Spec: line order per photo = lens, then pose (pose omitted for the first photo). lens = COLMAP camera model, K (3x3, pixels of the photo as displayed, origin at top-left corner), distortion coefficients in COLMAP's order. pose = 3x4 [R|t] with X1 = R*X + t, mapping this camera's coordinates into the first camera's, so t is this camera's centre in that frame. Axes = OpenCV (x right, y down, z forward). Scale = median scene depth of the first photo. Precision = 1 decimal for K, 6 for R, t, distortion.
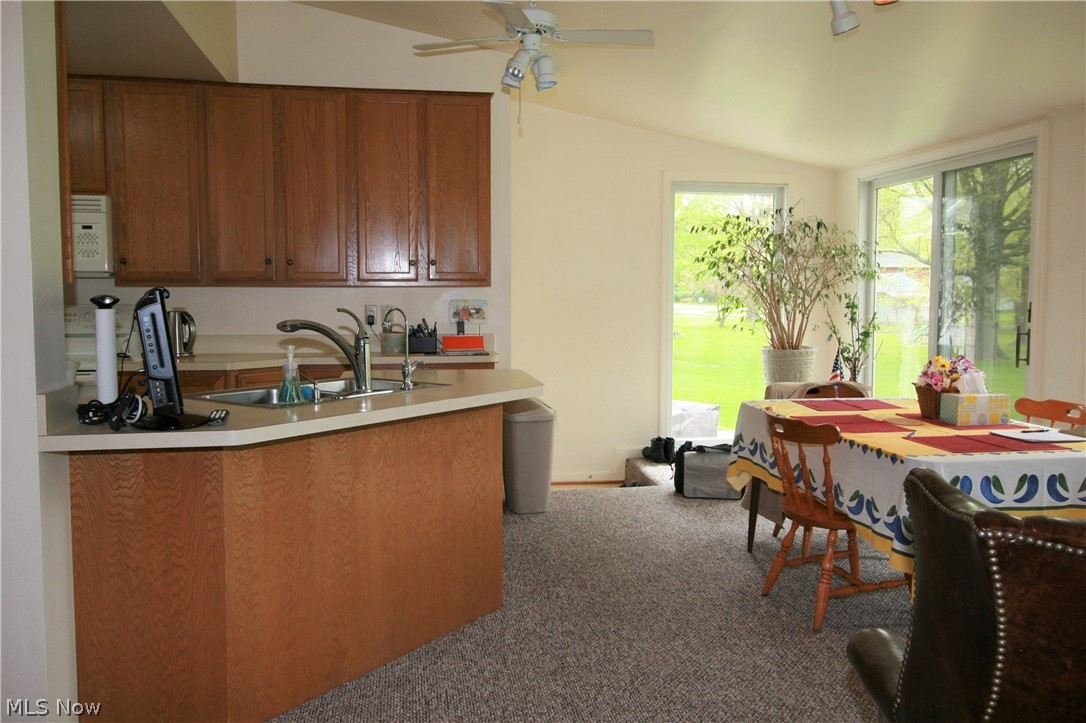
lens RADIAL K [[846.2, 0, 543.0], [0, 846.2, 361.5], [0, 0, 1]] dist [0.006884, 0.003008]
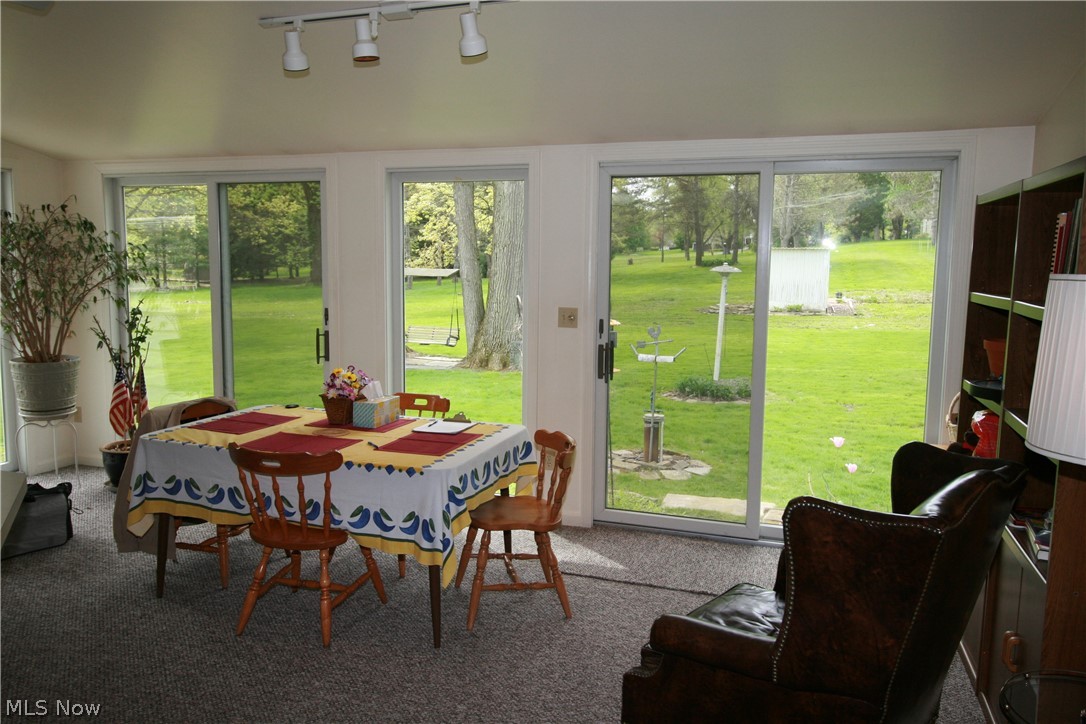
lens RADIAL K [[804.2, 0, 543.0], [0, 804.2, 362.0], [0, 0, 1]] dist [-0.000935, -0.000790]
pose [[0.483070, -0.103098, 0.869491, -0.343973], [0.064248, 0.994540, 0.082231, -0.088790], [-0.873222, 0.016139, 0.487056, 0.248024]]
